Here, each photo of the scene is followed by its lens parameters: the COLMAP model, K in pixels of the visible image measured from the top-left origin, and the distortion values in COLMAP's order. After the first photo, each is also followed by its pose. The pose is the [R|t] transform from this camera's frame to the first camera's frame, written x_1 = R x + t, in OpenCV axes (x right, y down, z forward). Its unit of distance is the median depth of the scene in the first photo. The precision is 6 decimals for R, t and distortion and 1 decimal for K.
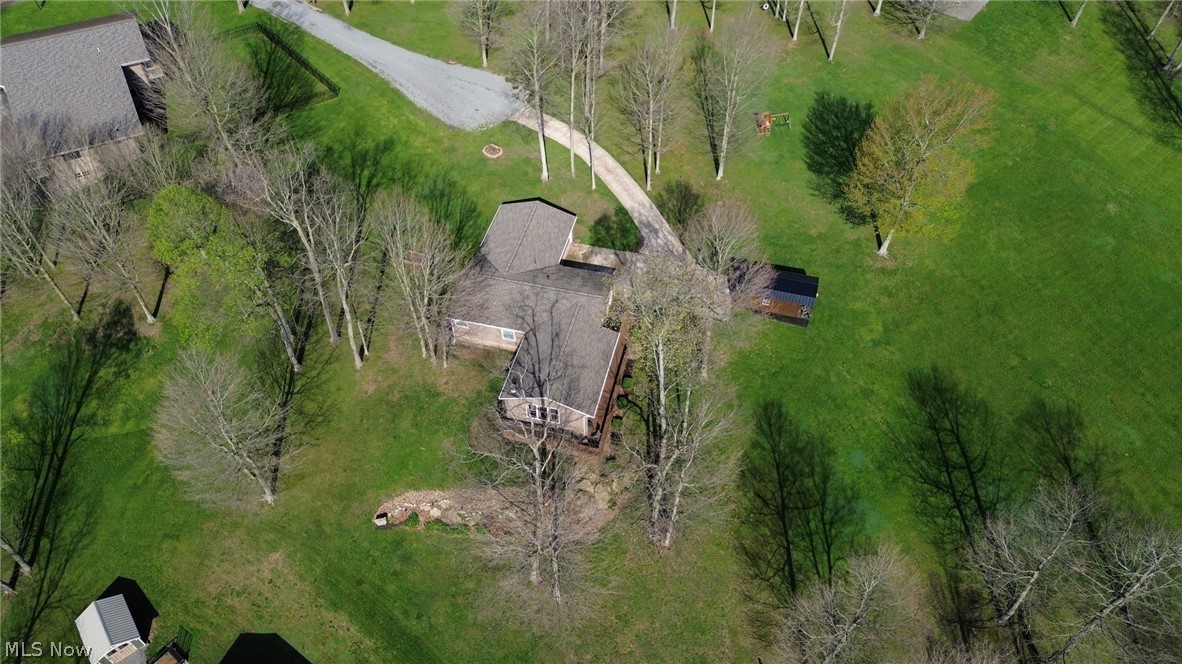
lens RADIAL K [[855.2, 0, 597.7], [0, 855.2, 333.3], [0, 0, 1]] dist [0.033579, -0.003337]
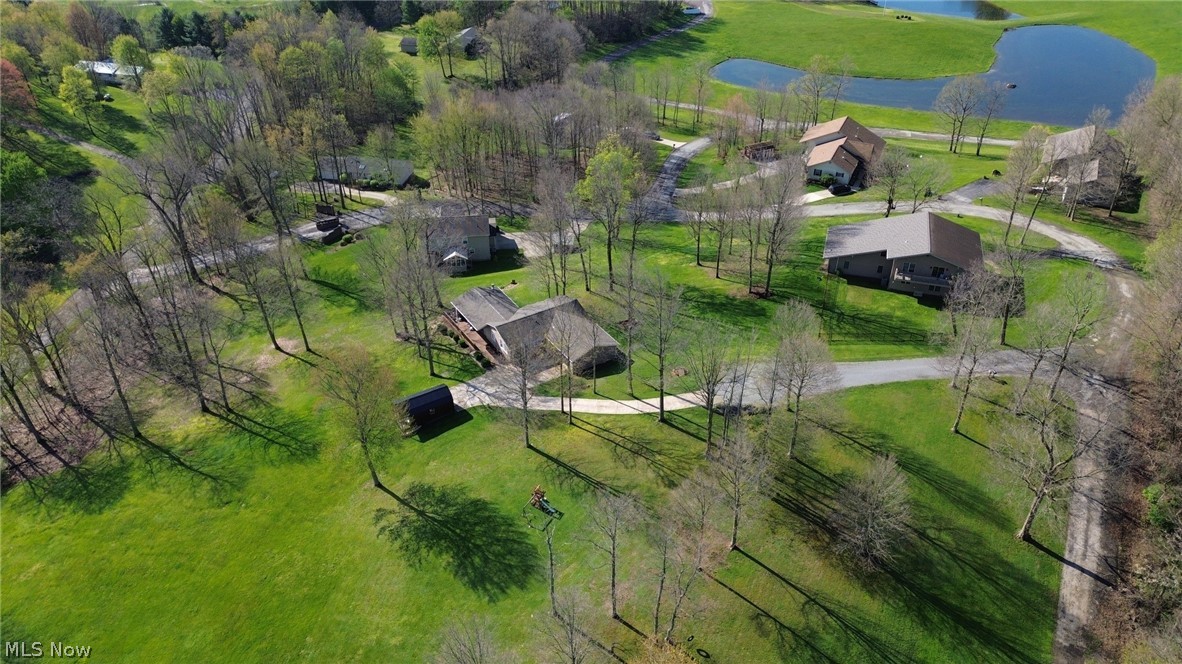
lens RADIAL K [[836.1, 0, 591.0], [0, 836.1, 332.0], [0, 0, 1]] dist [0.075560, -0.072163]
pose [[-0.697245, 0.420442, -0.580584, 0.742978], [-0.516833, 0.266379, 0.813588, -1.303203], [0.496722, 0.867335, 0.031567, 0.948138]]
